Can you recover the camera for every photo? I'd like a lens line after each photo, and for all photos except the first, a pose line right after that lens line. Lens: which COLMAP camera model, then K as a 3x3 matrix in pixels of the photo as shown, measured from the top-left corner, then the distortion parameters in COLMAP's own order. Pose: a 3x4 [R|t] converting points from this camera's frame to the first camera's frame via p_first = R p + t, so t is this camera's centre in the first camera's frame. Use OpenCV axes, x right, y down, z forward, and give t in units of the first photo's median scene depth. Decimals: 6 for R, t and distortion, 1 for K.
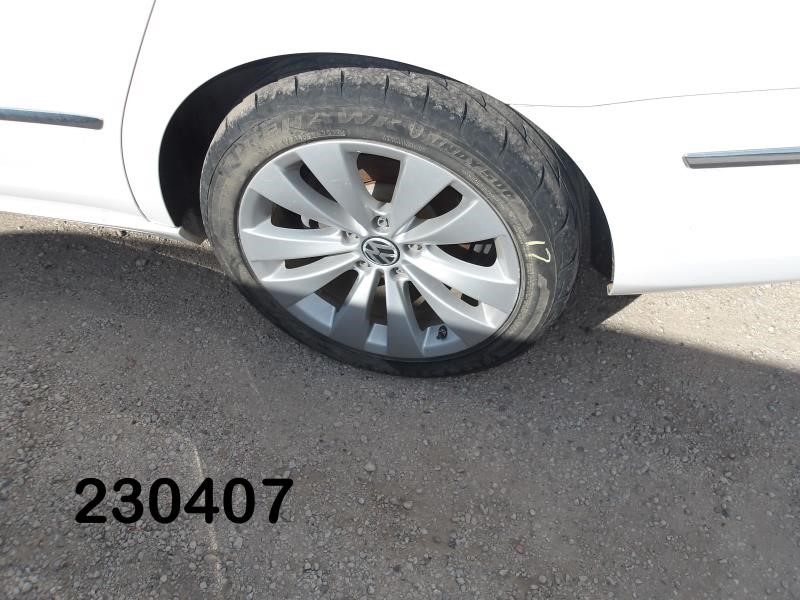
lens RADIAL K [[657.1, 0, 406.0], [0, 657.1, 303.3], [0, 0, 1]] dist [0.004135, -0.002293]
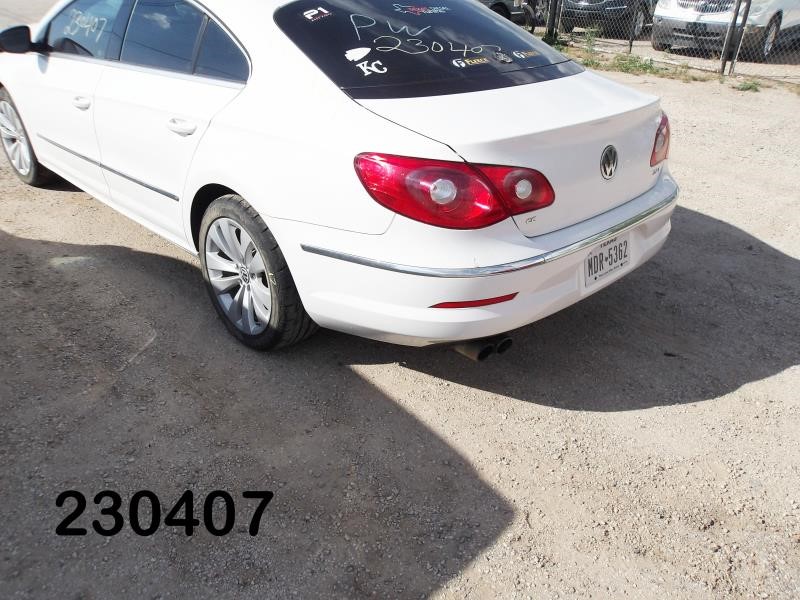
lens RADIAL K [[657.1, 0, 398.1], [0, 657.1, 304.8], [0, 0, 1]] dist [0.004135, -0.002293]
pose [[0.845192, 0.286678, -0.451072, 1.699314], [-0.428557, 0.867815, -0.251467, 0.413077], [0.319357, 0.405848, 0.856328, -0.891710]]
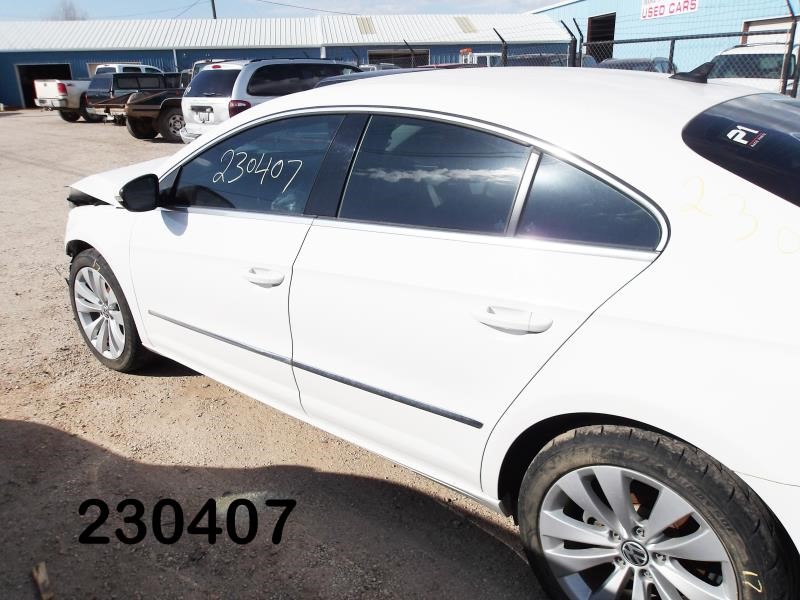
lens RADIAL K [[657.1, 0, 402.4], [0, 657.1, 302.3], [0, 0, 1]] dist [0.004135, -0.002293]
pose [[0.887151, 0.145638, -0.437895, 0.065843], [-0.339710, 0.848347, -0.406084, 0.232846], [0.312346, 0.509015, 0.802087, -0.639232]]
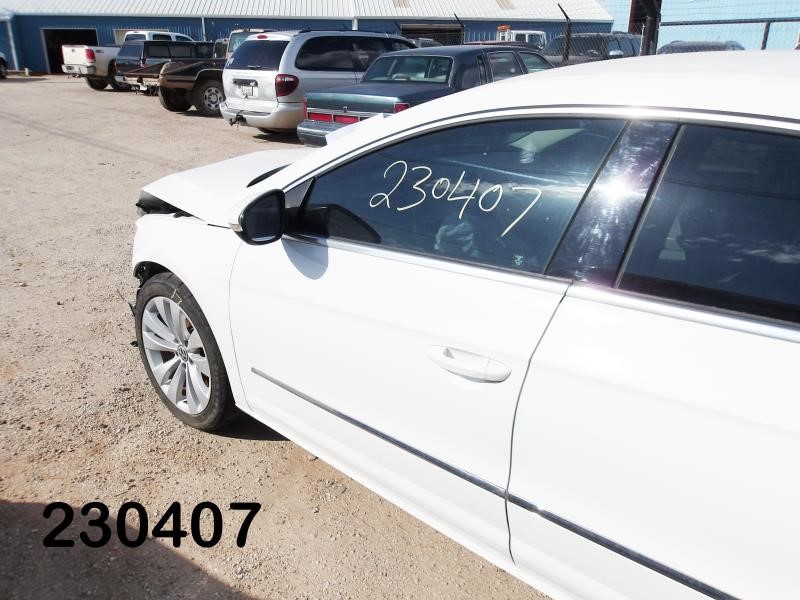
lens RADIAL K [[657.1, 0, 405.9], [0, 657.1, 303.3], [0, 0, 1]] dist [0.004135, -0.002293]
pose [[0.873025, 0.193252, -0.447750, -0.850177], [-0.378028, 0.848212, -0.370987, -0.112681], [0.308093, 0.493143, 0.813565, -0.335266]]
